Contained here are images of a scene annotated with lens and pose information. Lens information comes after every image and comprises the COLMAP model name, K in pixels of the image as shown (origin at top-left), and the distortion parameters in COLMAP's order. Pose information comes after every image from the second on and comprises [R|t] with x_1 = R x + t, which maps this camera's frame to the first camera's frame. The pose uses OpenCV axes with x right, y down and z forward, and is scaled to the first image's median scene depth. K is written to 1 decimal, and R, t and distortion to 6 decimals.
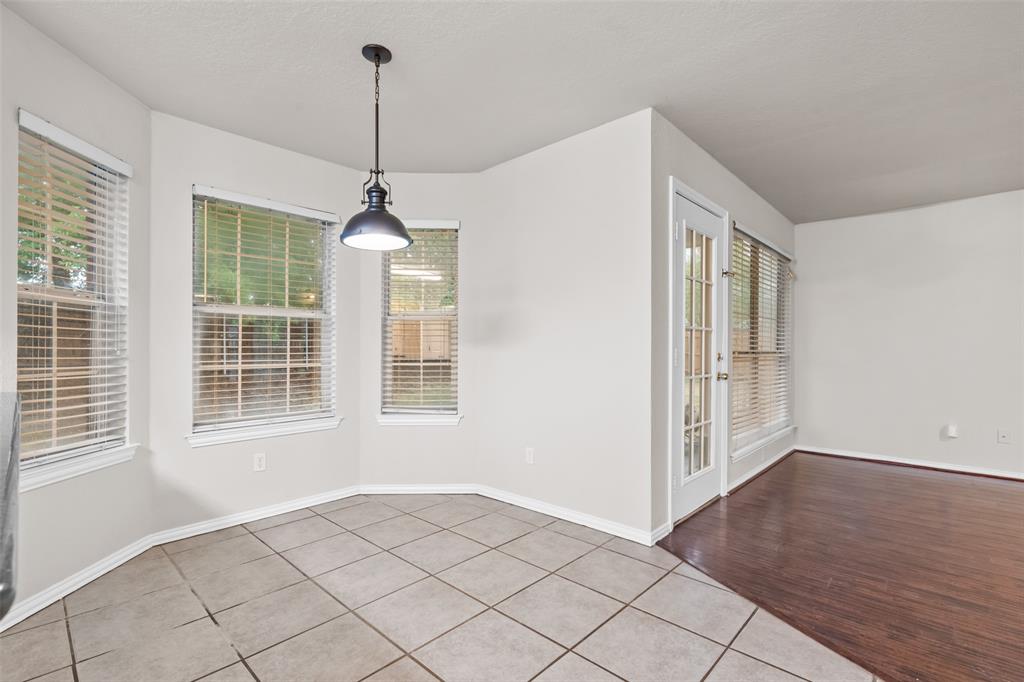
lens RADIAL K [[465.4, 0, 521.5], [0, 465.4, 349.2], [0, 0, 1]] dist [-0.000813, 0.000135]
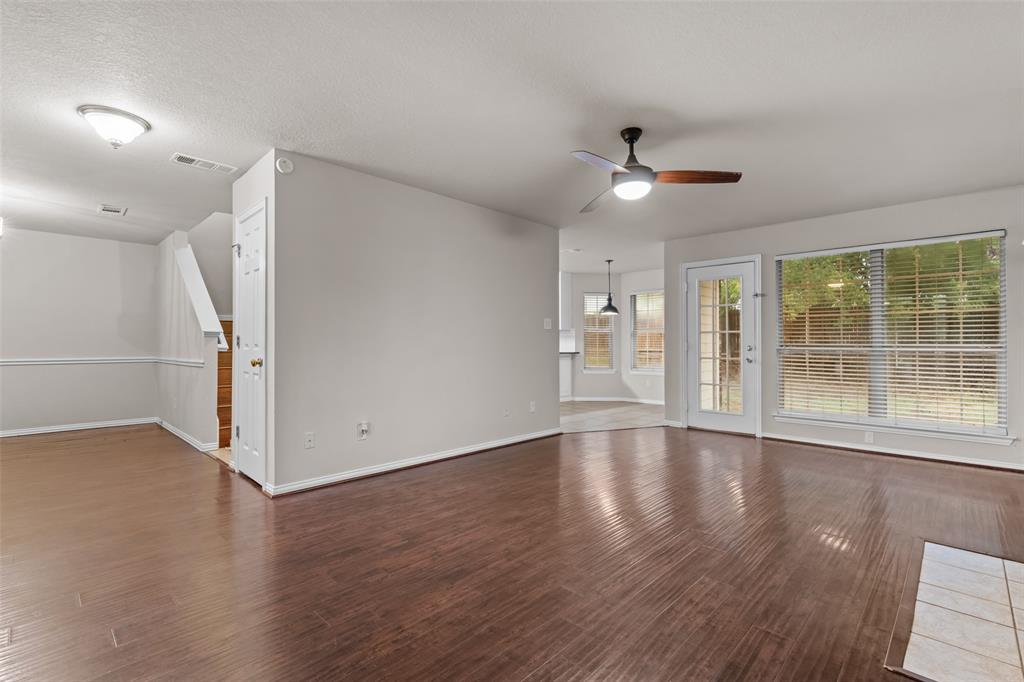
lens RADIAL K [[468.2, 0, 514.5], [0, 468.2, 342.8], [0, 0, 1]] dist [-0.001786, 0.000297]
pose [[-0.029085, -0.003166, -0.999572, 2.496557], [-0.001166, 0.999994, -0.003134, 0.005167], [0.999576, 0.001074, -0.029088, 0.284015]]
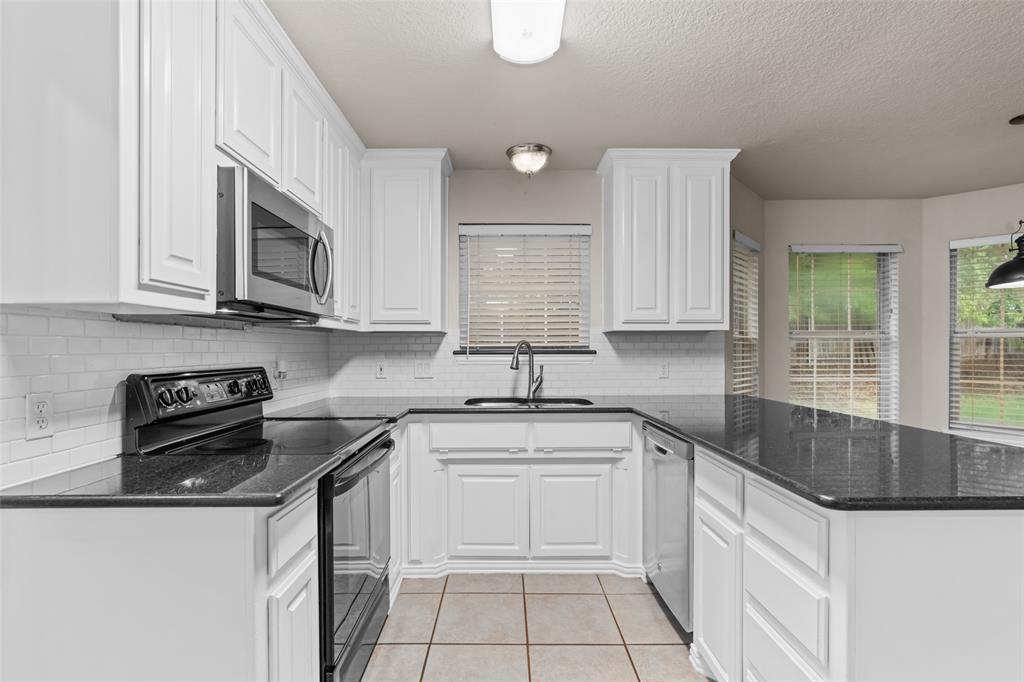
lens RADIAL K [[477.3, 0, 507.7], [0, 477.3, 347.3], [0, 0, 1]] dist [-0.002707, 0.000209]
pose [[0.677250, -0.001400, -0.735752, -0.231584], [0.003272, 0.999994, 0.001109, -0.059089], [0.735746, -0.003158, 0.677250, -0.548881]]
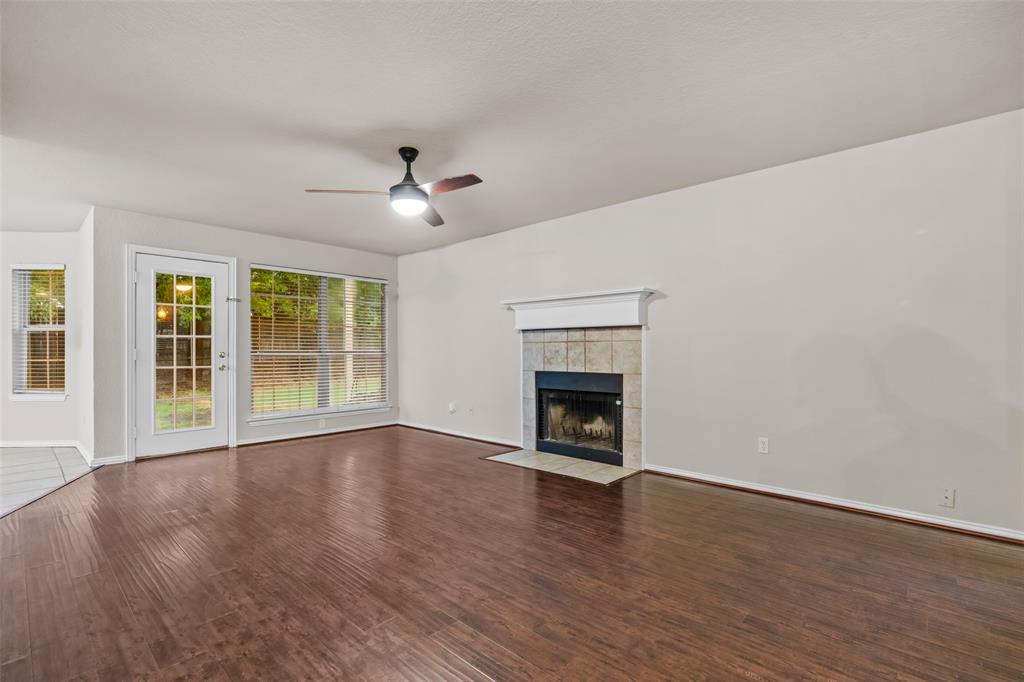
lens RADIAL K [[468.2, 0, 514.5], [0, 468.2, 342.8], [0, 0, 1]] dist [-0.001786, 0.000297]
pose [[0.999979, -0.003070, -0.005679, 1.674420], [0.002997, 0.999912, -0.012928, 0.000730], [0.005718, 0.012910, 0.999900, -0.623129]]
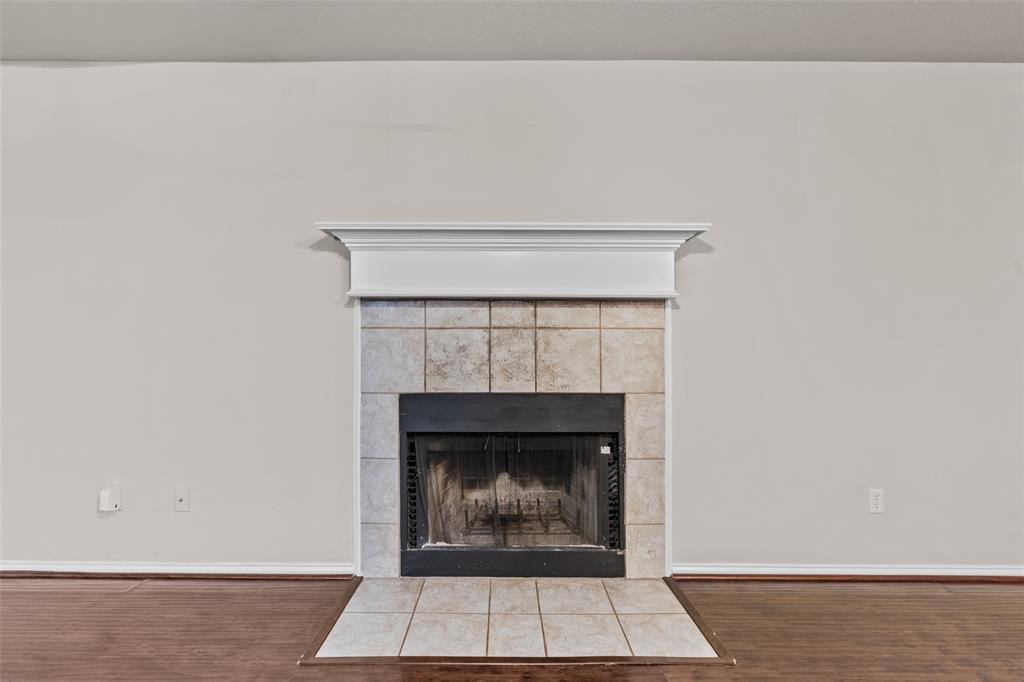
lens RADIAL K [[511.4, 0, 508.6], [0, 511.4, 335.1], [0, 0, 1]] dist [-0.000288, 0.000099]
pose [[0.743409, 0.008386, 0.668784, 1.302407], [-0.003439, 0.999956, -0.008716, -0.005288], [-0.668828, 0.004180, 0.743406, 0.427108]]
